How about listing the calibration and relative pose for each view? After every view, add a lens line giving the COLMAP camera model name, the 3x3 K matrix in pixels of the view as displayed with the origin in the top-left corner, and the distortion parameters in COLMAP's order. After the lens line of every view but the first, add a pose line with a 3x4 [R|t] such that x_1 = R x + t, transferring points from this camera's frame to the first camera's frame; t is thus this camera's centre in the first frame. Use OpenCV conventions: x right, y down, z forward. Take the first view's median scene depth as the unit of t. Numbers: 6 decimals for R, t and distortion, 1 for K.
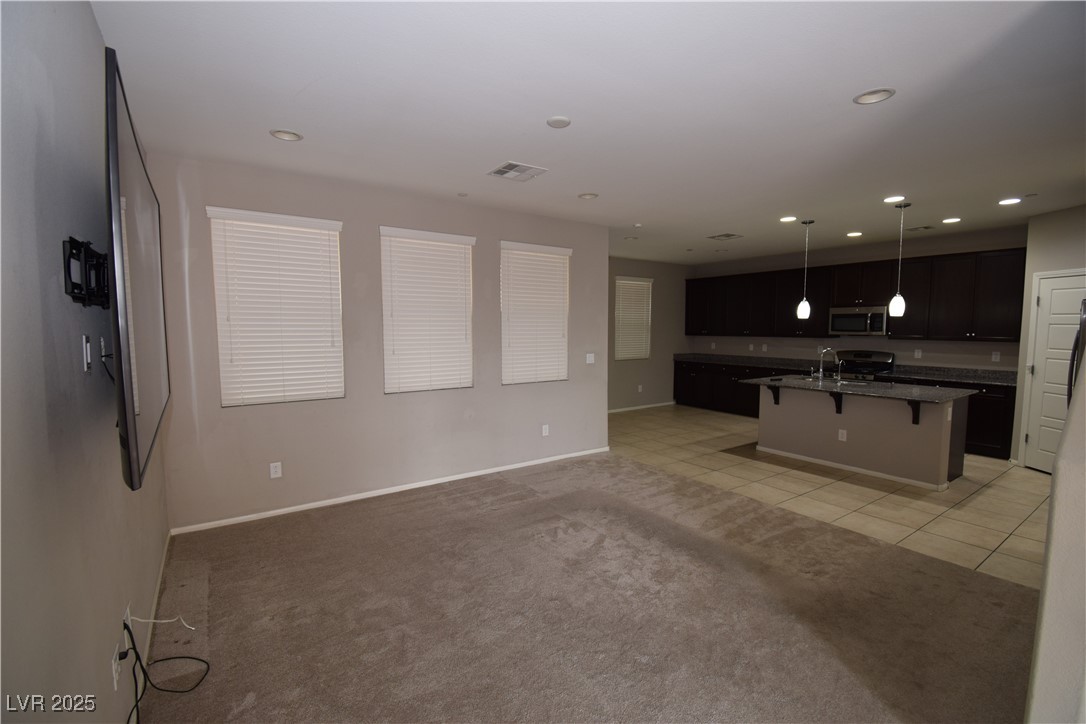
lens RADIAL K [[478.3, 0, 546.1], [0, 478.3, 361.9], [0, 0, 1]] dist [0.015232, -0.022914]
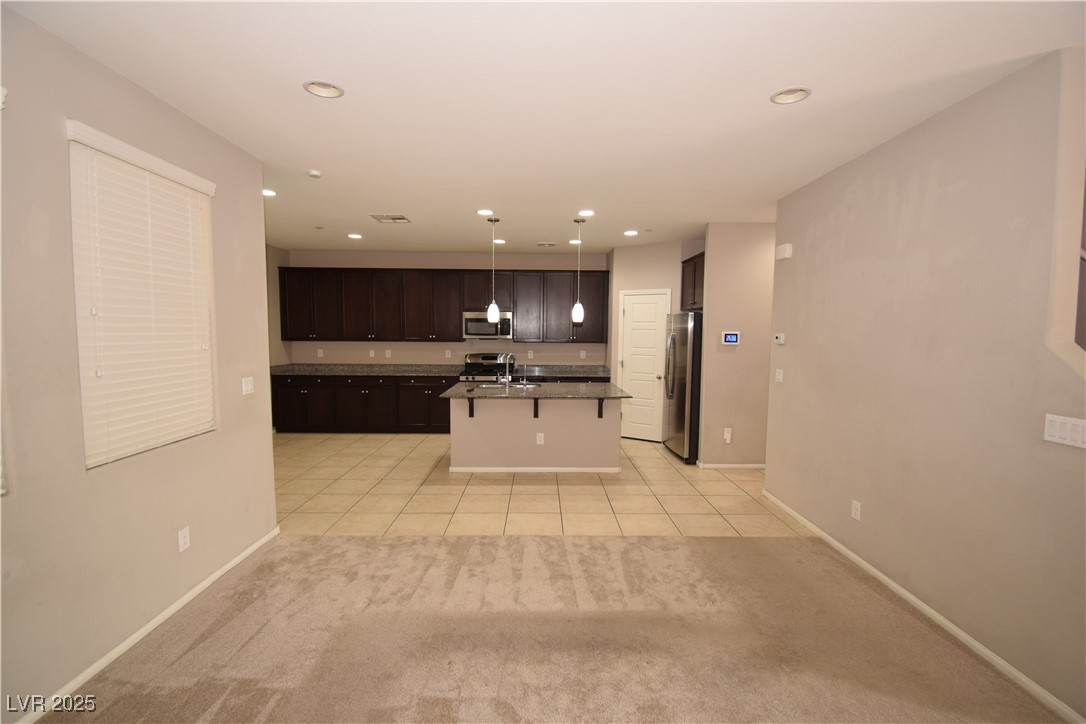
lens RADIAL K [[478.3, 0, 546.1], [0, 478.3, 361.9], [0, 0, 1]] dist [0.015232, -0.022914]
pose [[0.554306, -0.051231, 0.830735, -0.199059], [0.055292, 0.998166, 0.024663, -0.031796], [-0.830475, 0.032262, 0.556121, 0.415502]]
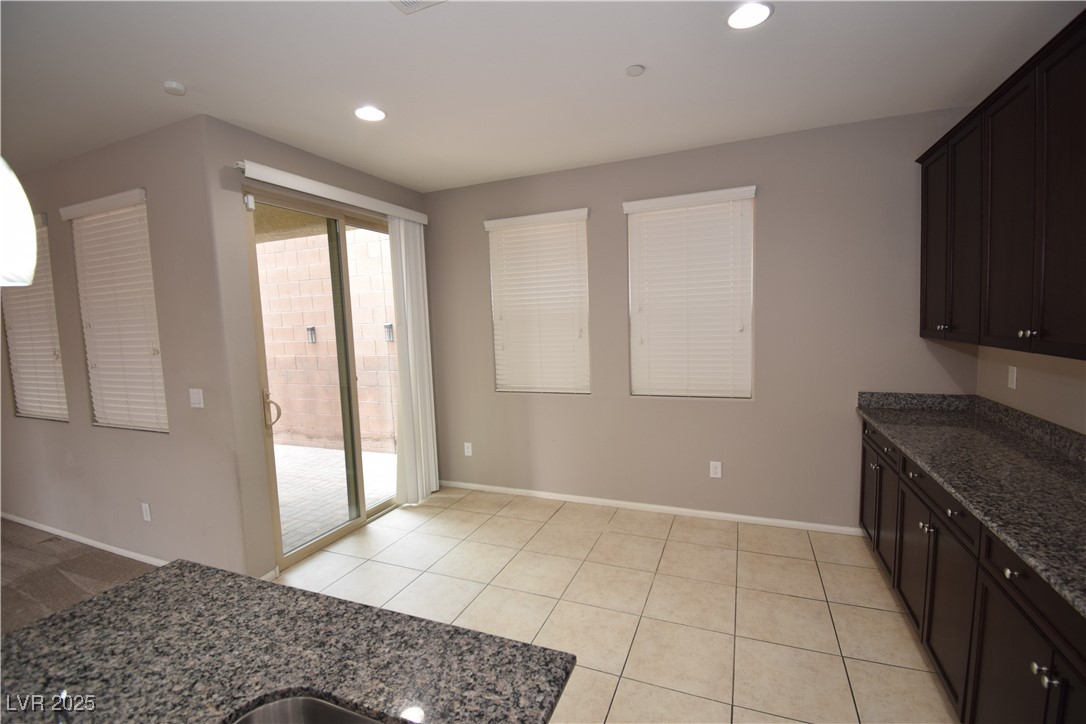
lens RADIAL K [[478.3, 0, 546.1], [0, 478.3, 361.9], [0, 0, 1]] dist [0.015232, -0.022914]
pose [[0.546735, 0.055351, -0.835474, 0.762833], [-0.029554, 0.998467, 0.046809, -0.084541], [0.836784, -0.000901, 0.547533, 1.111088]]
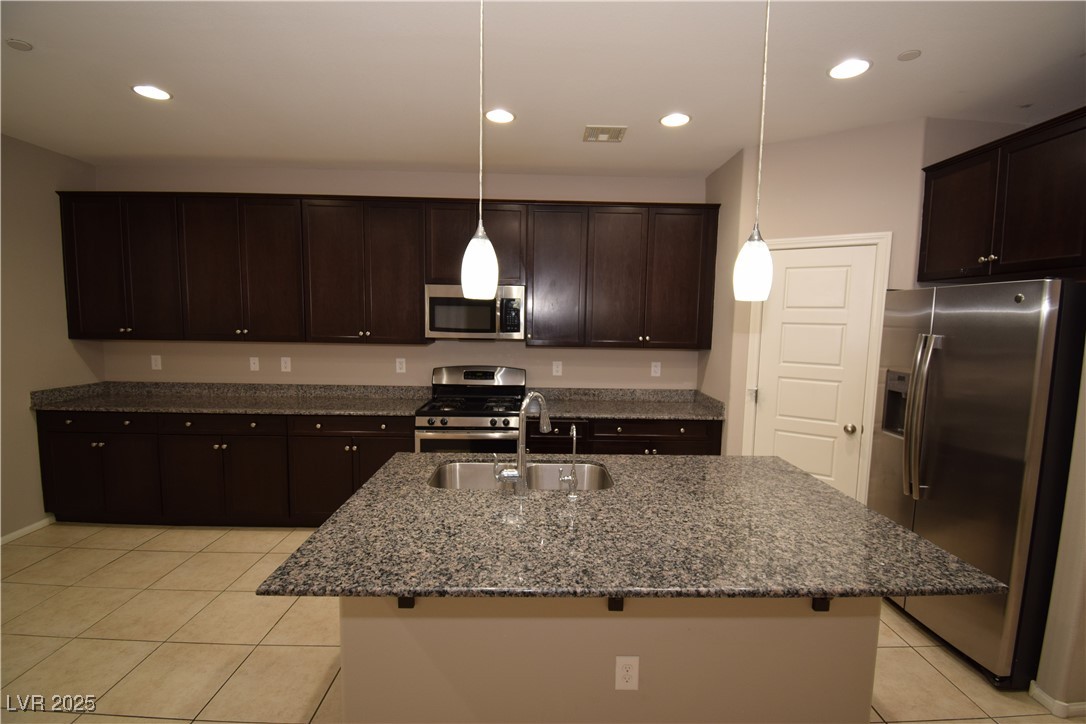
lens RADIAL K [[478.3, 0, 546.1], [0, 478.3, 361.9], [0, 0, 1]] dist [0.015232, -0.022914]
pose [[0.551961, -0.062357, 0.831535, 0.331281], [0.045637, 0.997964, 0.044545, -0.066525], [-0.832620, 0.013362, 0.553683, 0.848029]]
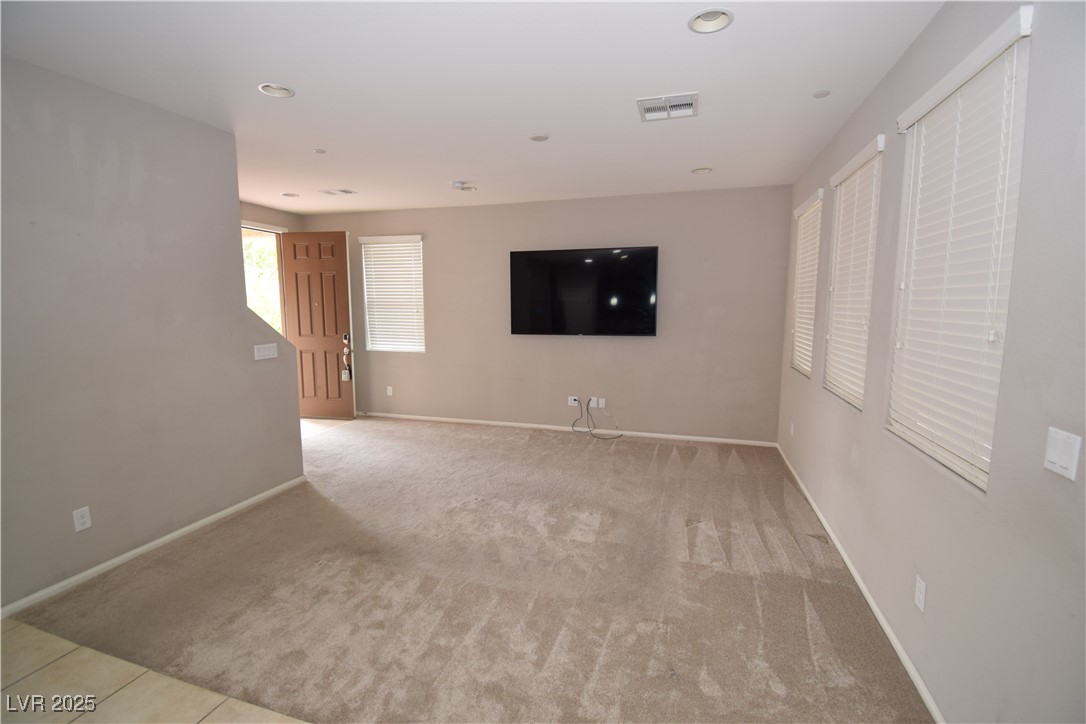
lens RADIAL K [[478.3, 0, 546.1], [0, 478.3, 361.9], [0, 0, 1]] dist [0.015232, -0.022914]
pose [[-0.779769, 0.075246, -0.621529, 0.437553], [-0.049229, 0.982308, 0.180687, -0.081211], [0.624129, 0.171491, -0.762269, 1.089277]]
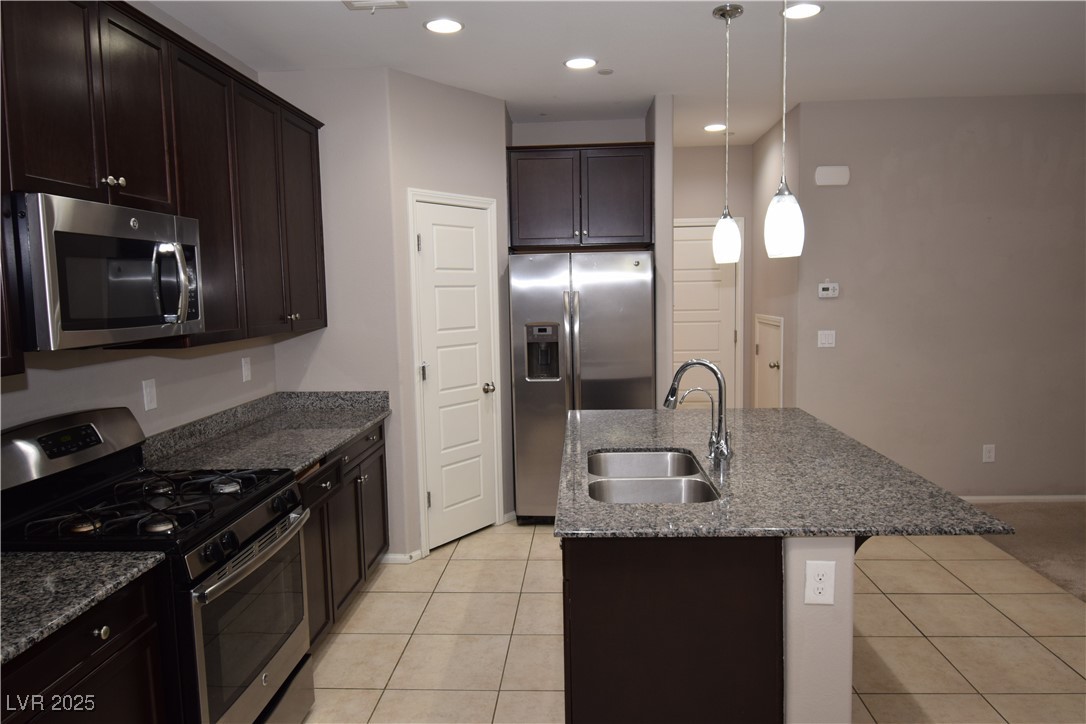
lens RADIAL K [[732.0, 0, 543.0], [0, 732.0, 362.0], [0, 0, 1]] dist [-0.004440, -0.008911]
pose [[-0.788879, -0.045037, 0.612896, 0.402140], [0.068584, 0.984629, 0.160630, -0.113954], [-0.610709, 0.168752, -0.773665, 1.499246]]
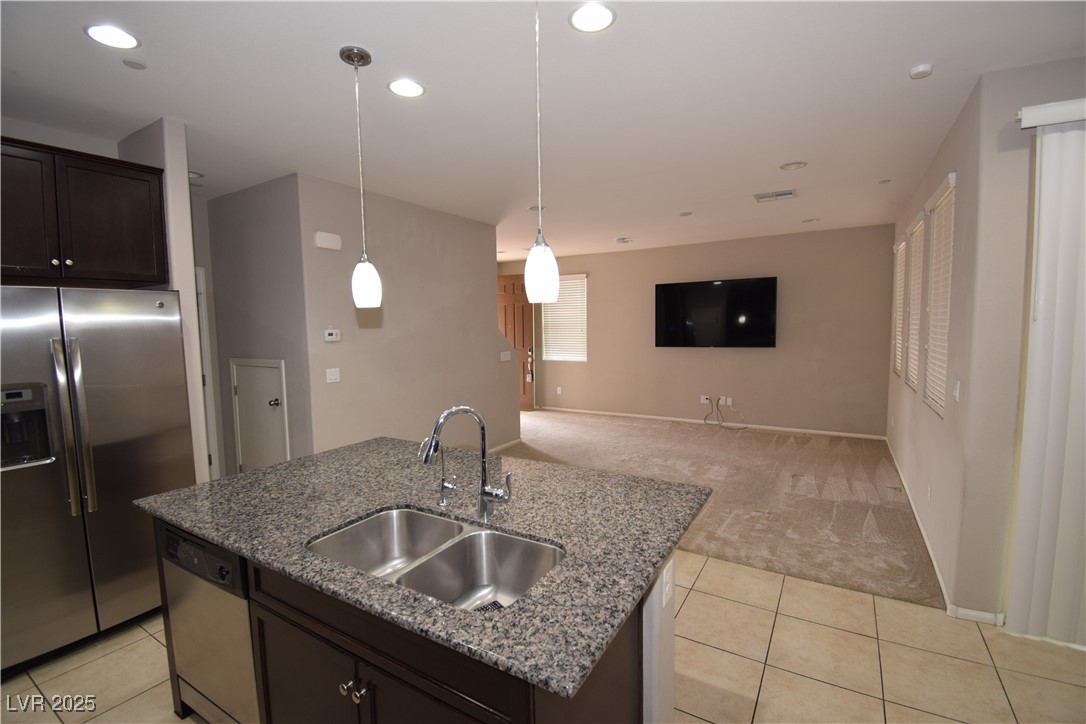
lens RADIAL K [[478.3, 0, 546.1], [0, 478.3, 361.9], [0, 0, 1]] dist [0.015232, -0.022914]
pose [[-0.910850, 0.046582, -0.410101, 0.695223], [-0.016154, 0.988826, 0.148196, -0.103530], [0.412422, 0.141608, -0.899919, 1.347673]]
